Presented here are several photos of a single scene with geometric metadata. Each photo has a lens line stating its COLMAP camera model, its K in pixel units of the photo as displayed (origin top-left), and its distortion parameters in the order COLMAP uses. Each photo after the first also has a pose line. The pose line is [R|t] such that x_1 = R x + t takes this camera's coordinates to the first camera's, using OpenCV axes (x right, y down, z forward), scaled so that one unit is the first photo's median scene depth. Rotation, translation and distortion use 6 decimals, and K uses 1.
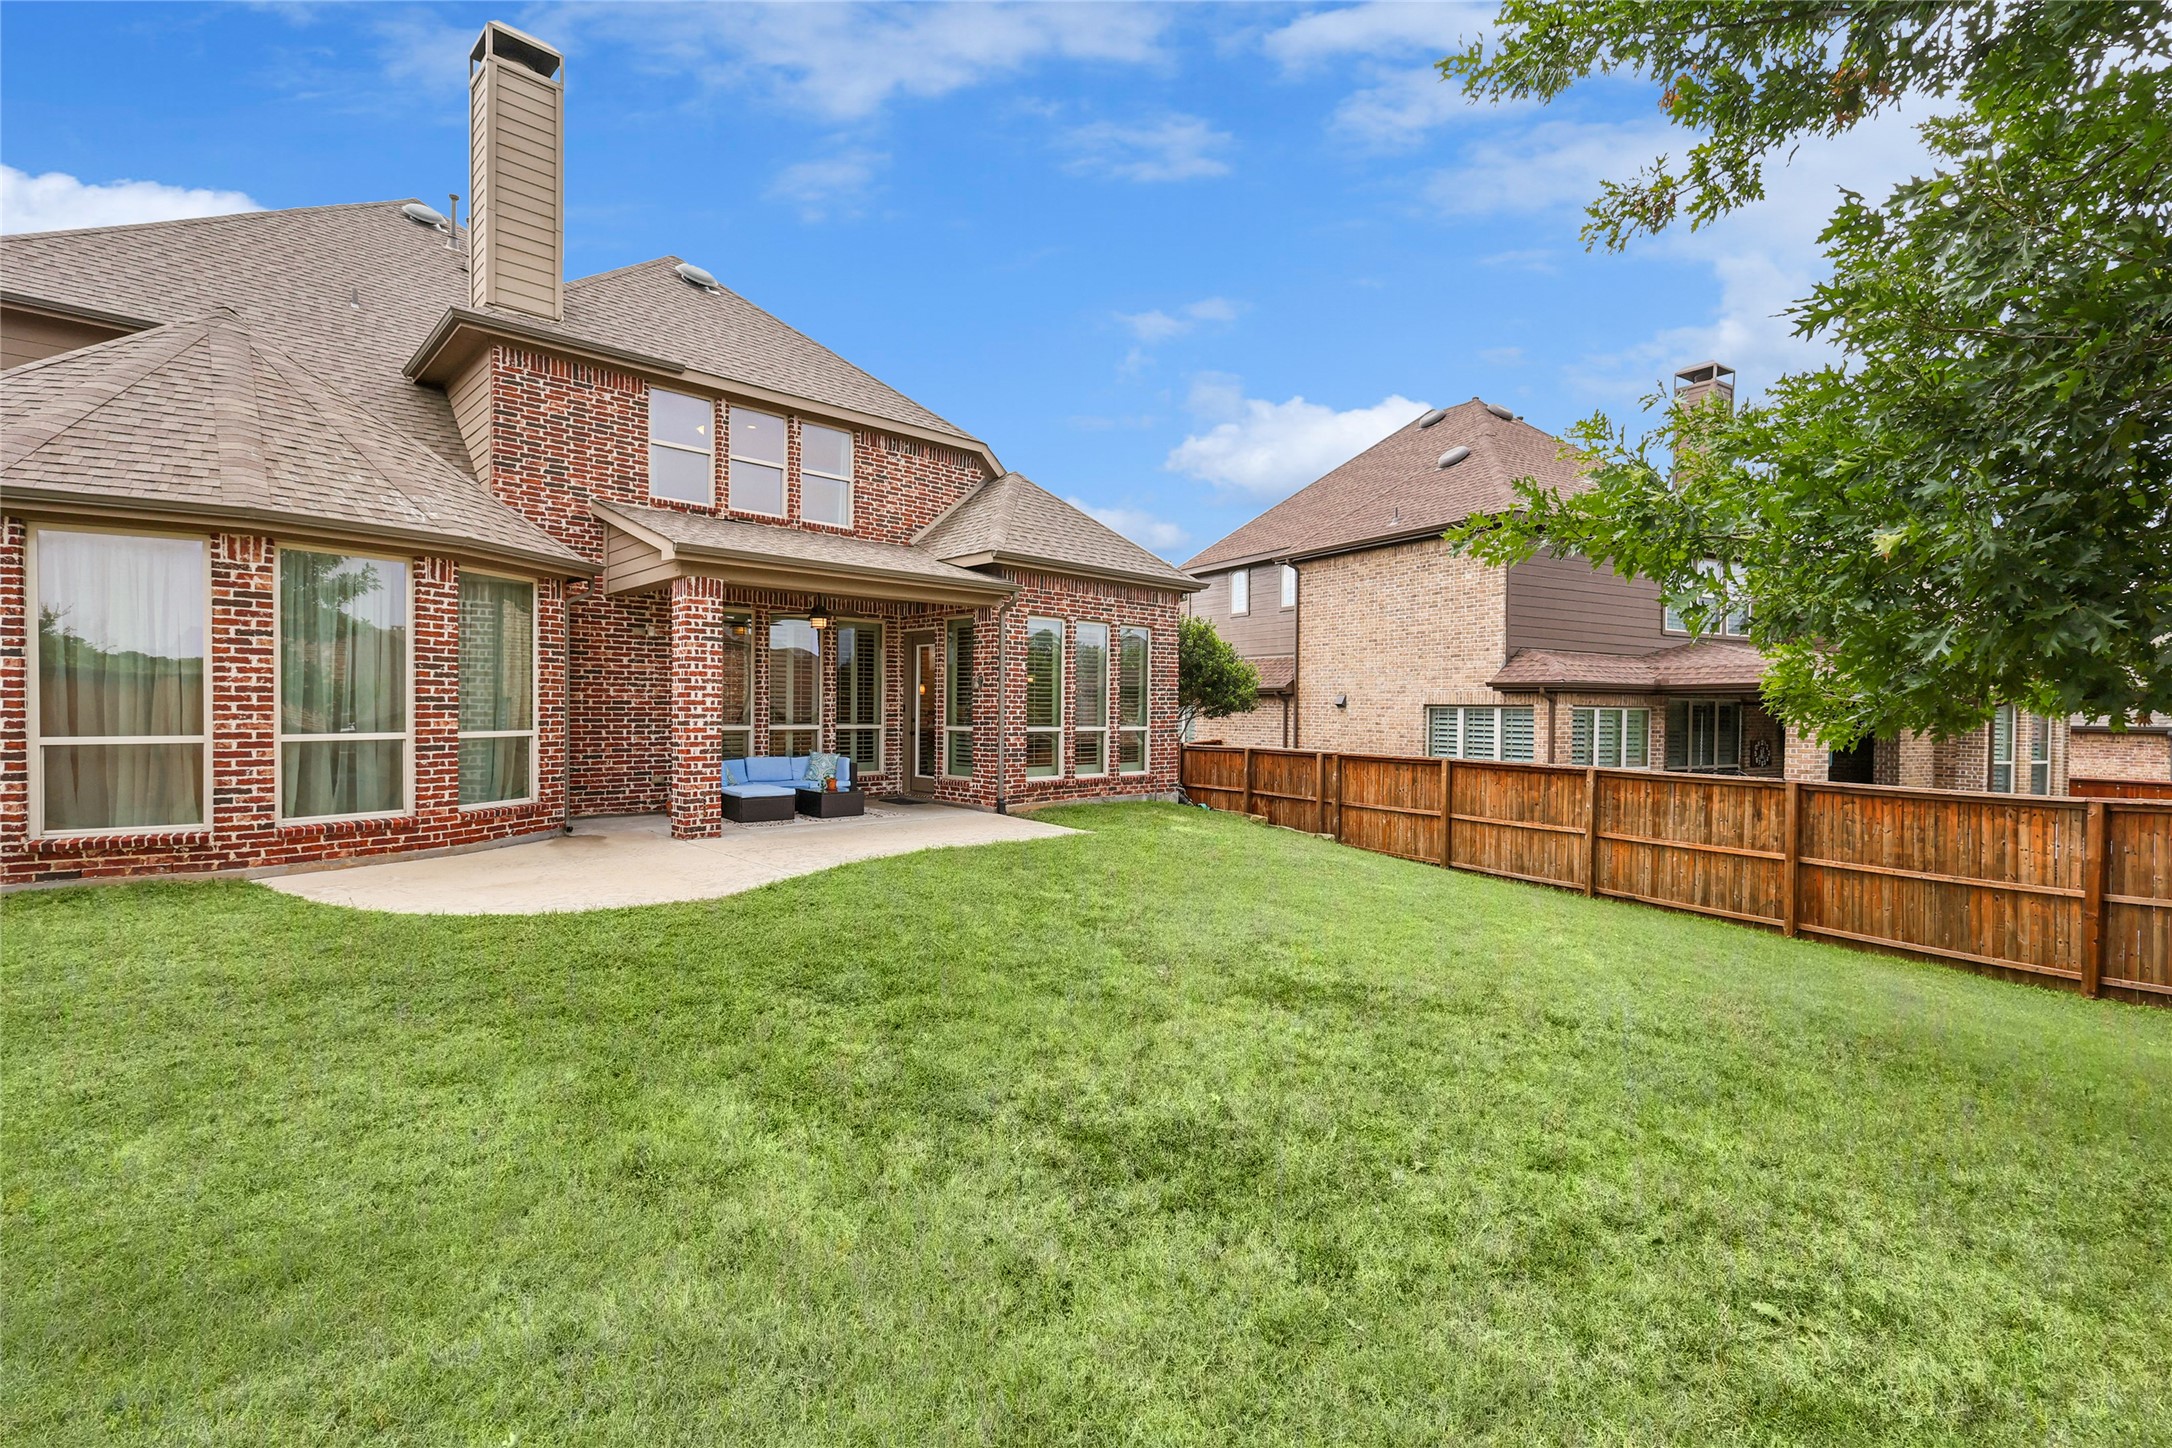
lens RADIAL K [[956.7, 0, 1081.1], [0, 956.7, 720.0], [0, 0, 1]] dist [0.002654, 0.000768]
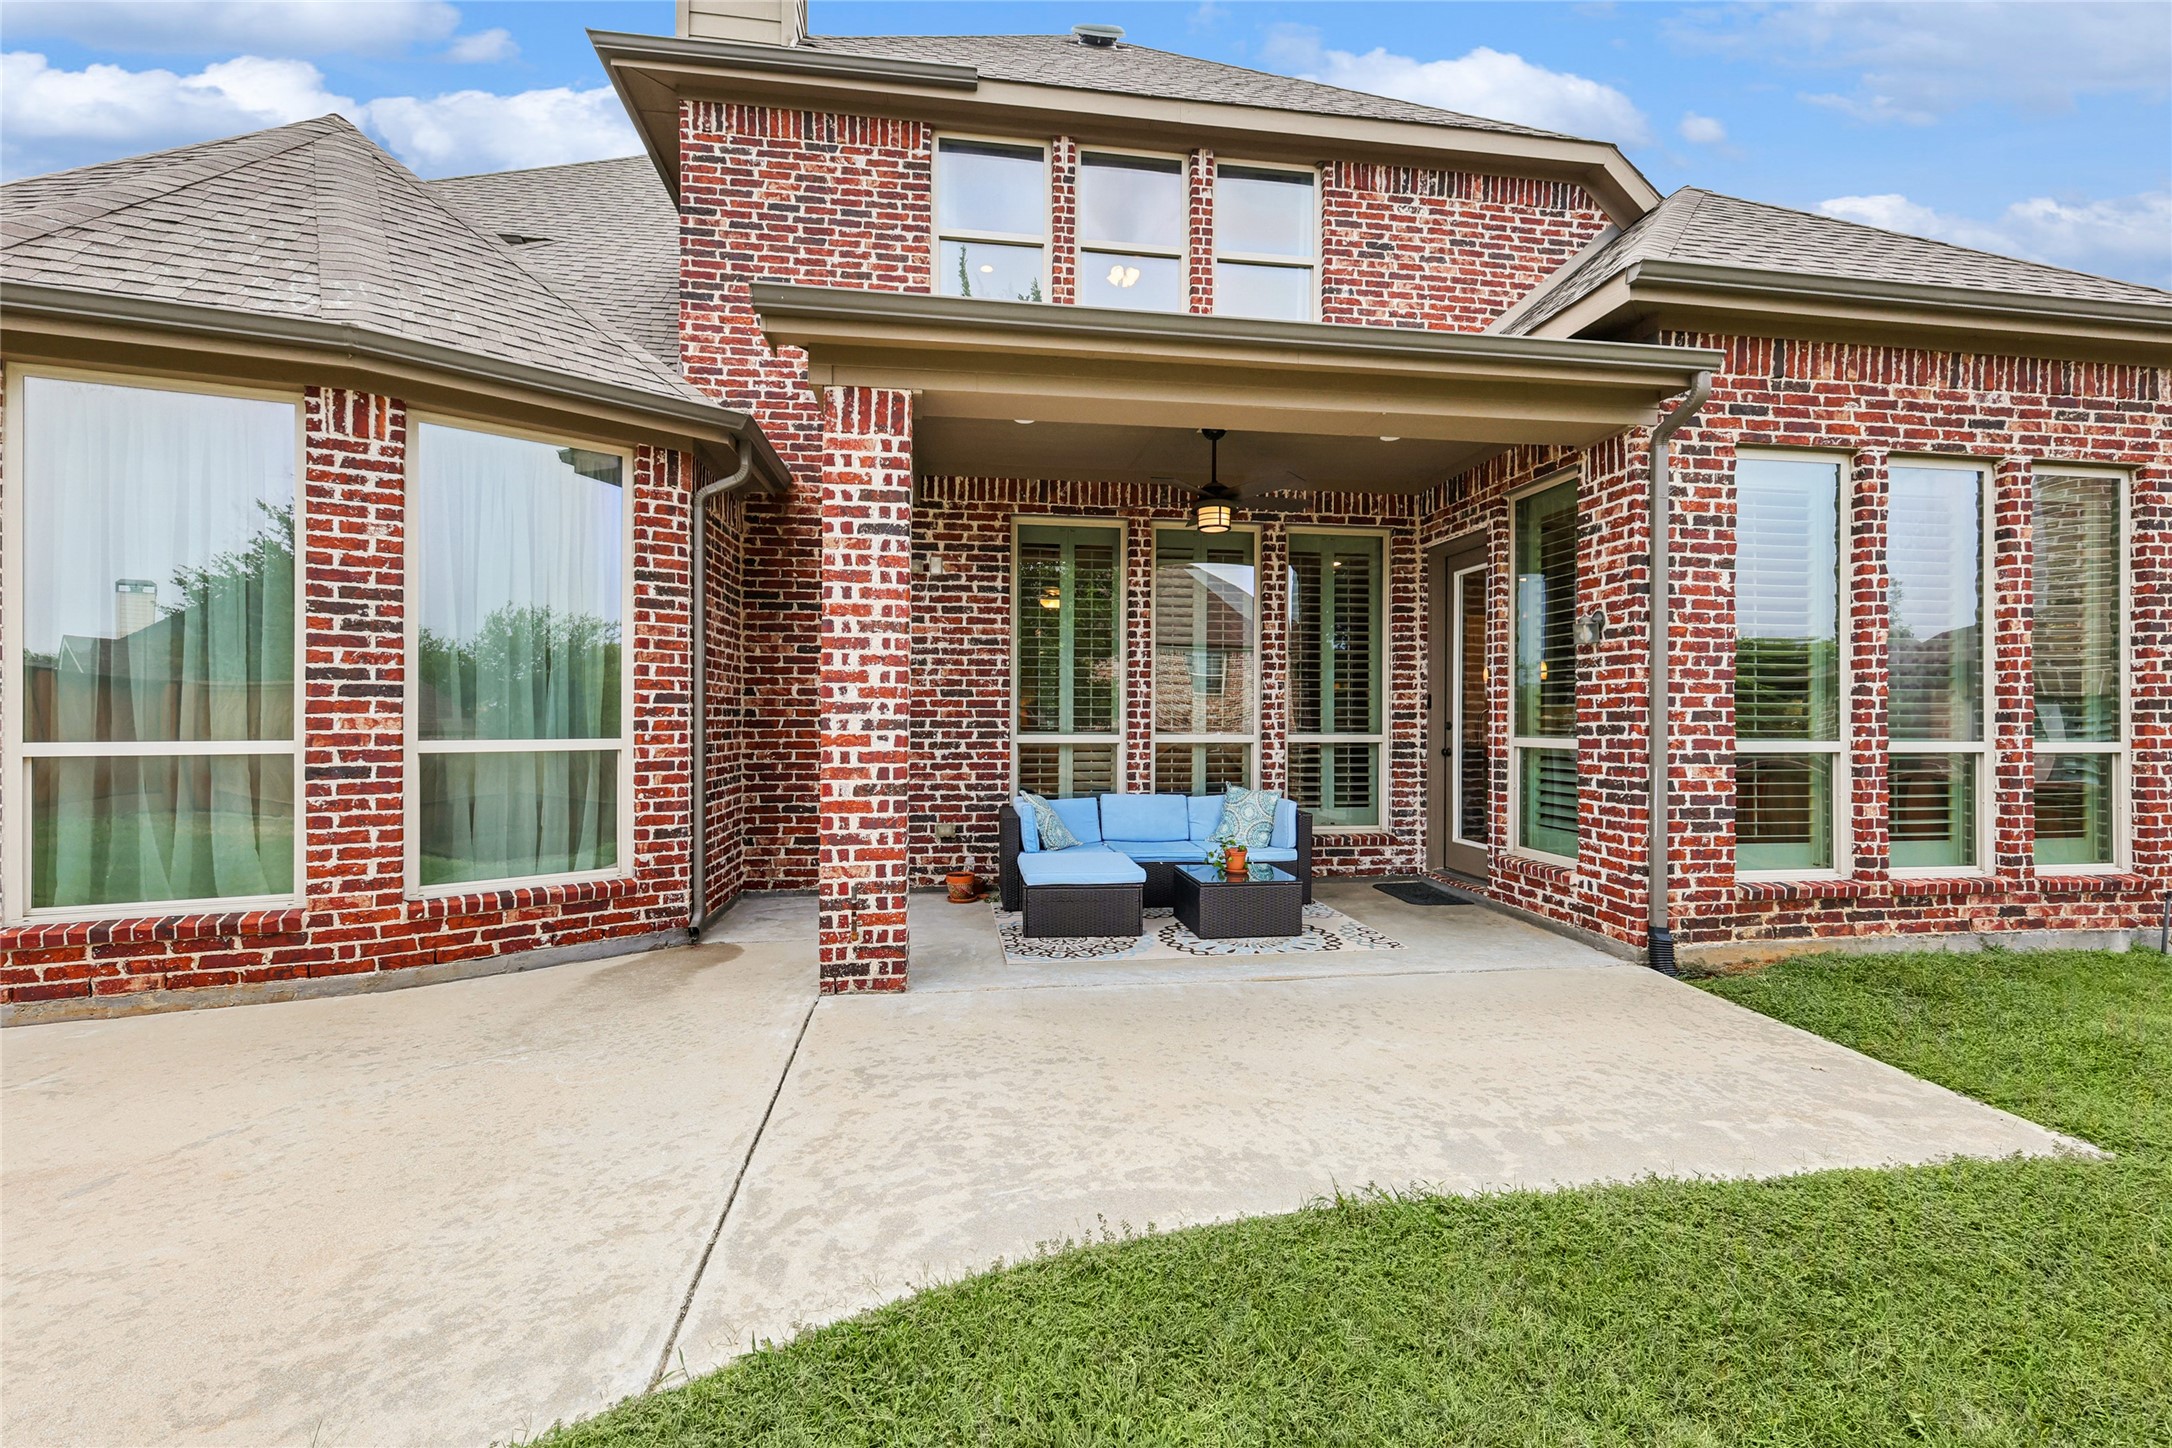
lens RADIAL K [[956.7, 0, 1088.6], [0, 956.7, 714.6], [0, 0, 1]] dist [0.002654, 0.000768]
pose [[0.818905, -0.009696, -0.573846, -0.048427], [-0.002473, 0.999788, -0.020422, 0.005513], [0.573923, 0.018142, 0.818708, 0.532599]]
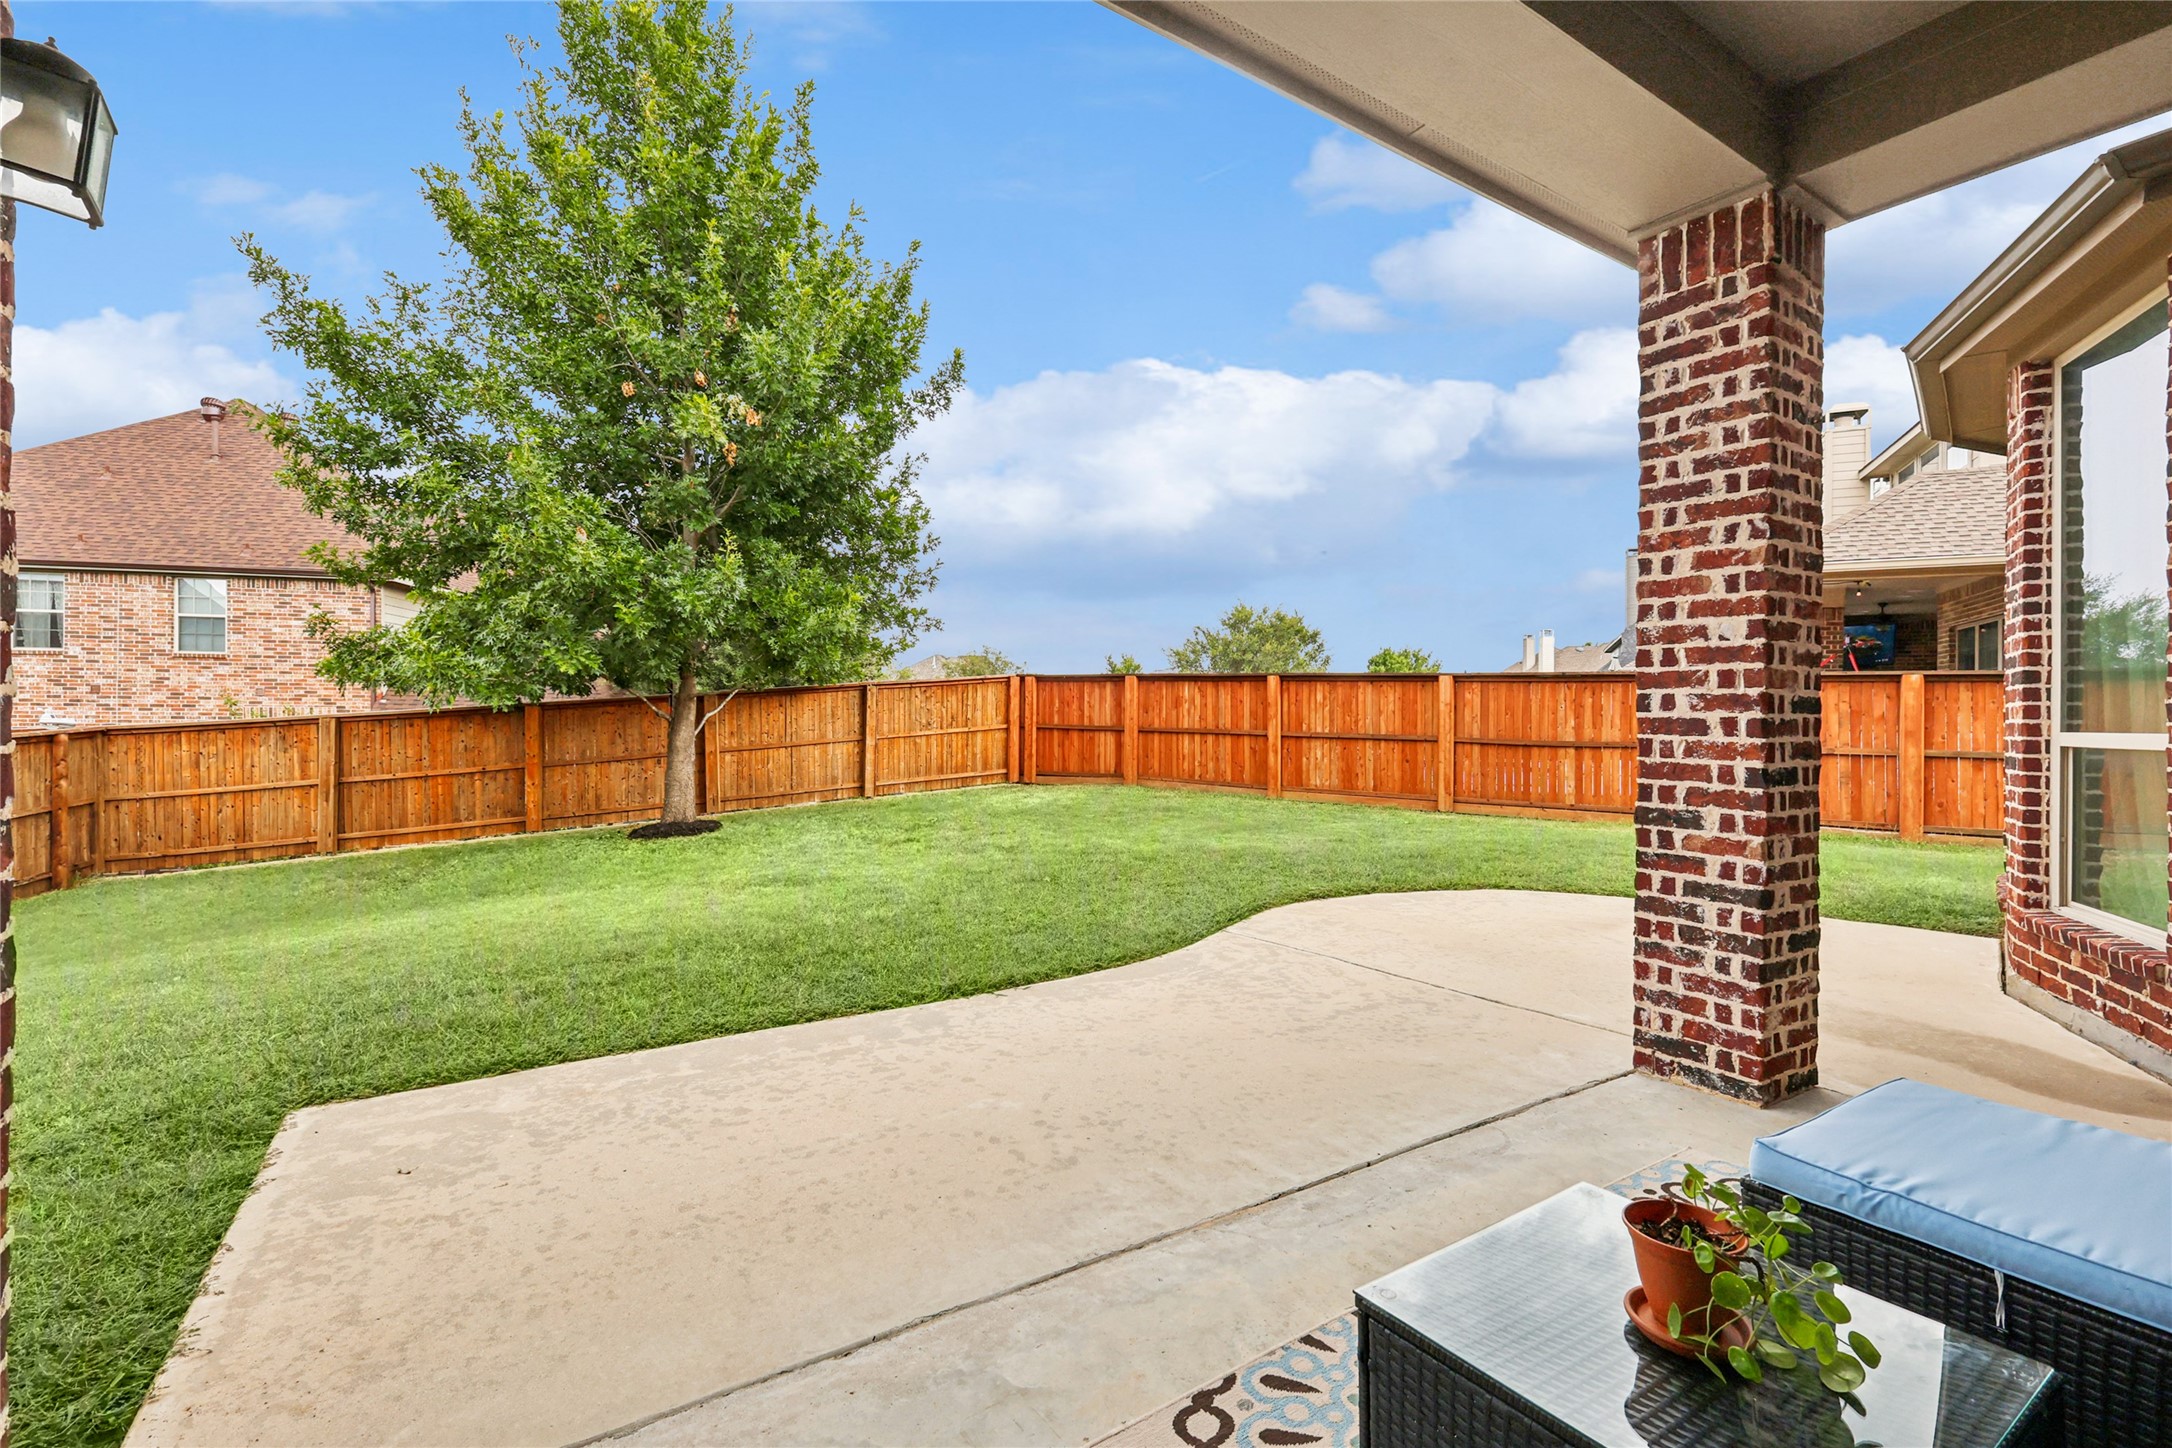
lens RADIAL K [[956.7, 0, 1087.4], [0, 956.7, 714.4], [0, 0, 1]] dist [0.002654, 0.000768]
pose [[-0.982994, -0.019221, 0.182628, -0.195663], [-0.017731, 0.999795, 0.009789, 0.005707], [-0.182778, 0.006385, -0.983133, 1.018429]]
